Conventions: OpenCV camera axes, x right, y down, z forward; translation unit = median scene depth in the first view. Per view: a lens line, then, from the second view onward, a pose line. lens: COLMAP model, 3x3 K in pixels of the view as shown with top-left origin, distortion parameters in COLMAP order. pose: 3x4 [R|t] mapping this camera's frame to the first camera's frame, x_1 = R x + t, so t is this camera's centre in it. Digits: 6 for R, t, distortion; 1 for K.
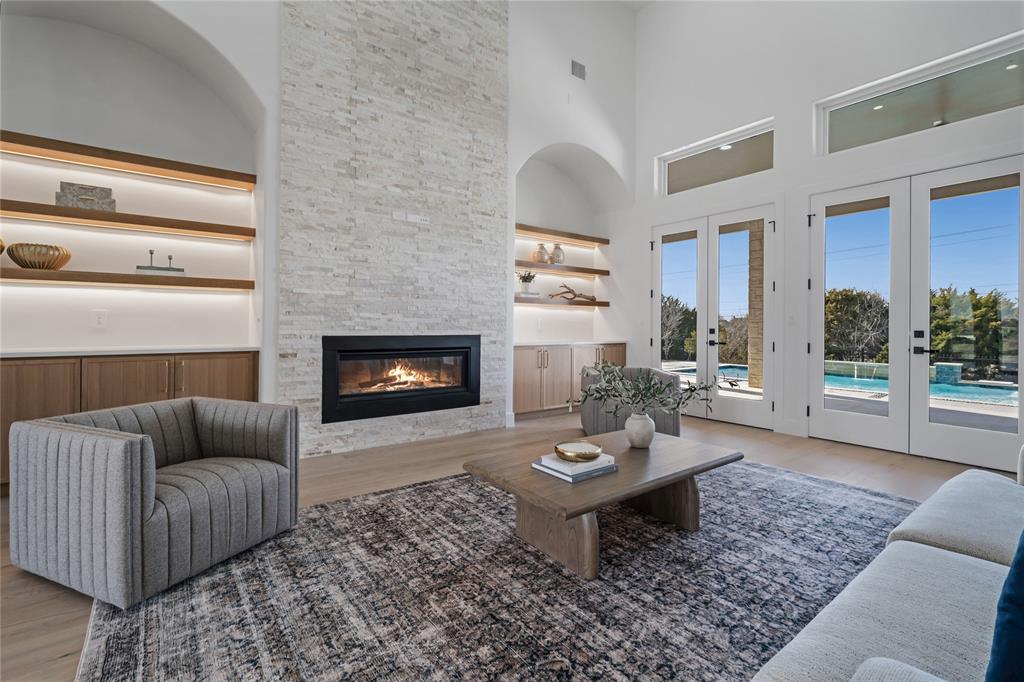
lens RADIAL K [[455.8, 0, 510.2], [0, 455.8, 325.6], [0, 0, 1]] dist [-0.002411, -0.000040]
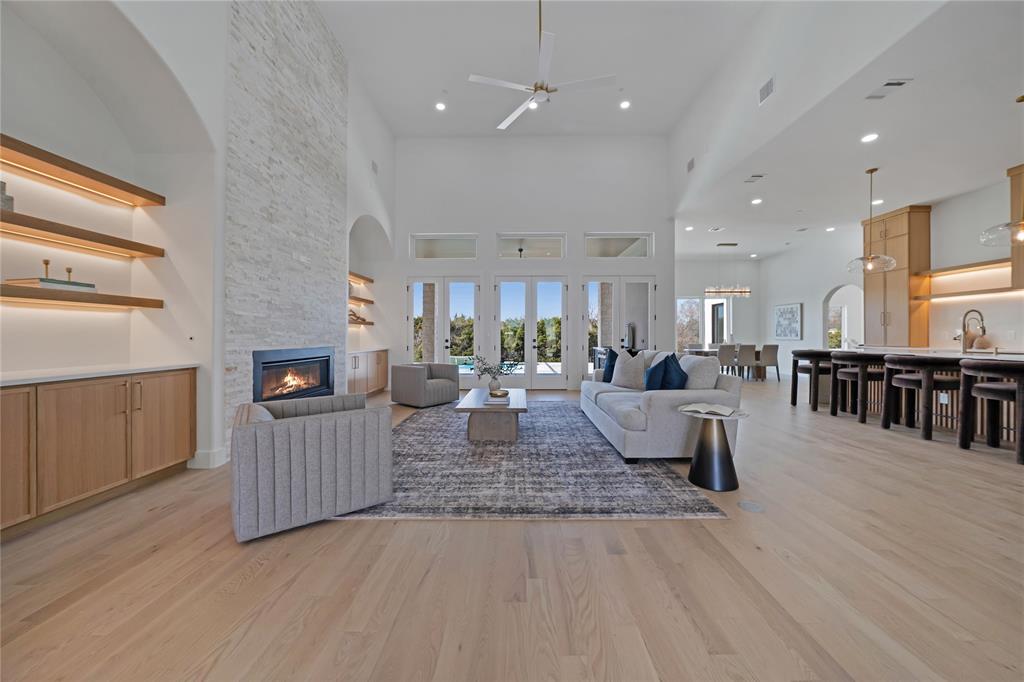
lens RADIAL K [[355.2, 0, 514.5], [0, 355.2, 337.3], [0, 0, 1]] dist [-0.027592, 0.006375]
pose [[0.610342, -0.010963, 0.792062, -0.717510], [0.007497, 0.999939, 0.008063, -0.015617], [-0.792103, 0.001017, 0.610387, -0.102167]]
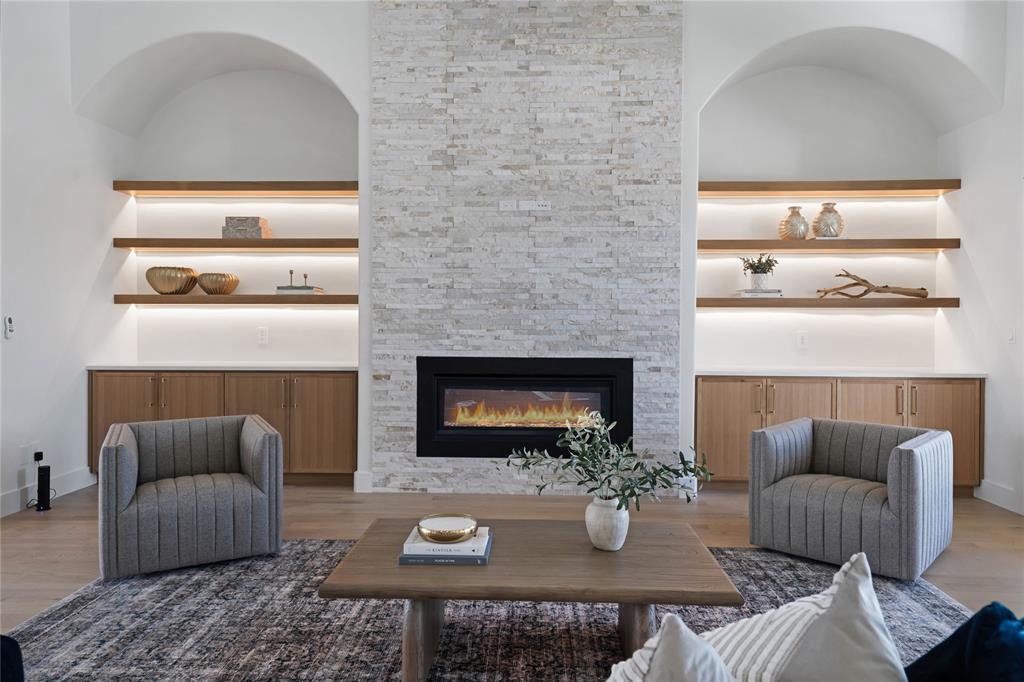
lens RADIAL K [[671.0, 0, 512.7], [0, 671.0, 333.4], [0, 0, 1]] dist [0.030225, -0.002345]
pose [[0.776362, 0.007876, -0.630238, 0.542375], [0.000224, 0.999918, 0.012772, -0.037937], [0.630288, -0.010057, 0.776297, 0.112936]]
